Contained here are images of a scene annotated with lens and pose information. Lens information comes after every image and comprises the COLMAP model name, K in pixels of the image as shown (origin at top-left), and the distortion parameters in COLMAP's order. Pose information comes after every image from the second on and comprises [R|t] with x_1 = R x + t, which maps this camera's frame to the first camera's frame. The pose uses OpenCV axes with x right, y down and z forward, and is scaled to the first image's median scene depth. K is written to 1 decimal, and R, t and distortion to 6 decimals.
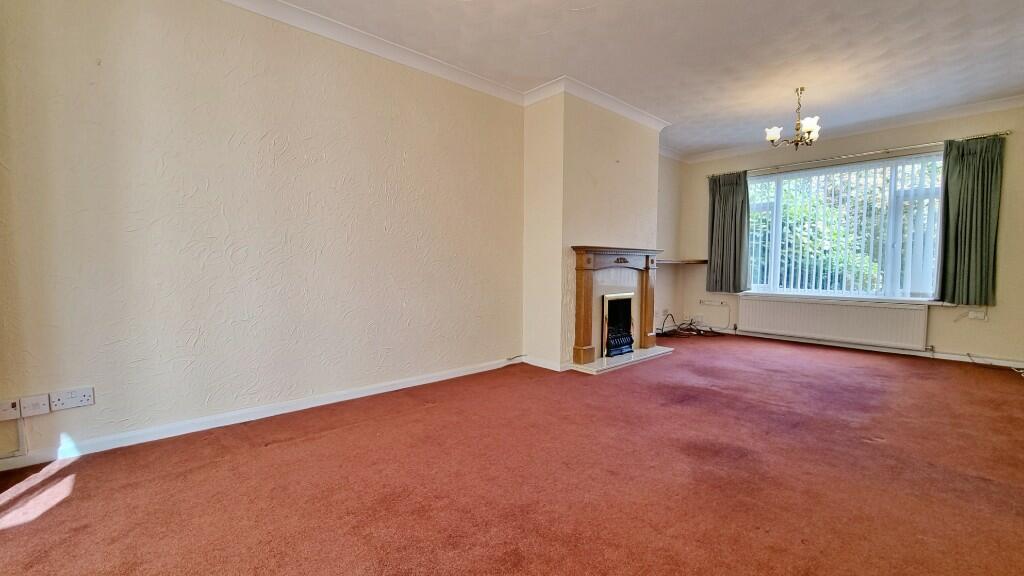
lens RADIAL K [[419.1, 0, 516.5], [0, 419.1, 281.5], [0, 0, 1]] dist [0.000608, -0.000599]
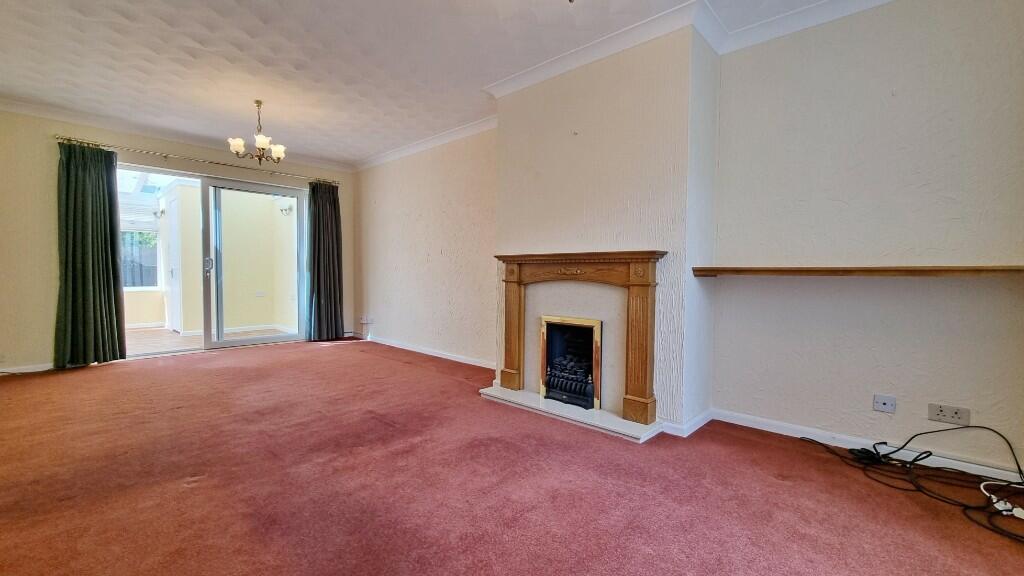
lens RADIAL K [[419.1, 0, 514.8], [0, 419.1, 290.0], [0, 0, 1]] dist [0.000608, -0.000599]
pose [[0.094158, 0.033776, -0.994984, 0.910943], [-0.048035, 0.998414, 0.029347, -0.033554], [0.994398, 0.045031, 0.095631, 0.806601]]
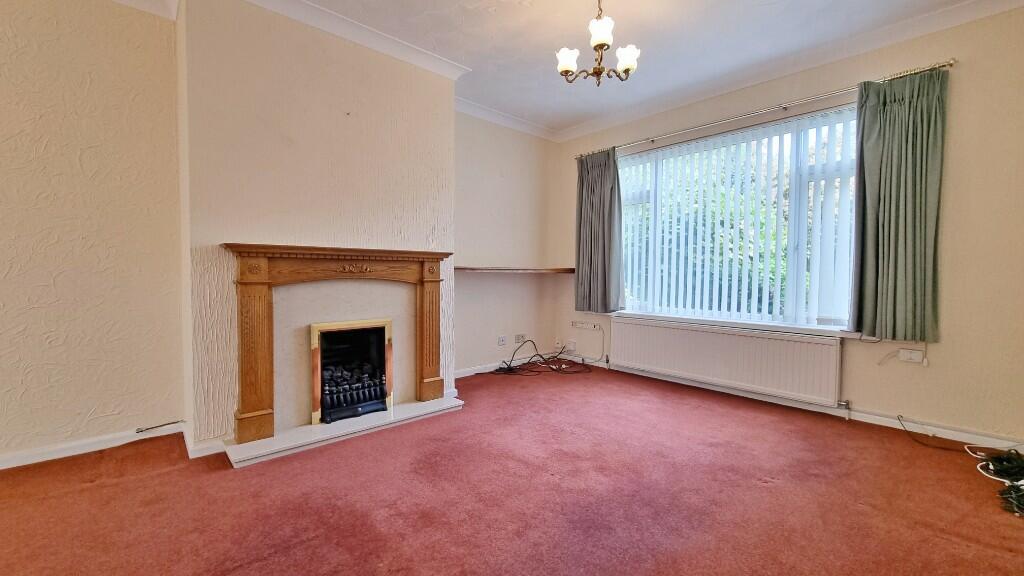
lens RADIAL K [[419.1, 0, 509.6], [0, 419.1, 284.7], [0, 0, 1]] dist [0.000608, -0.000599]
pose [[0.999991, 0.001681, 0.003962, 0.463844], [-0.001627, 0.999905, -0.013683, -0.017027], [-0.003984, 0.013677, 0.999899, 0.347744]]
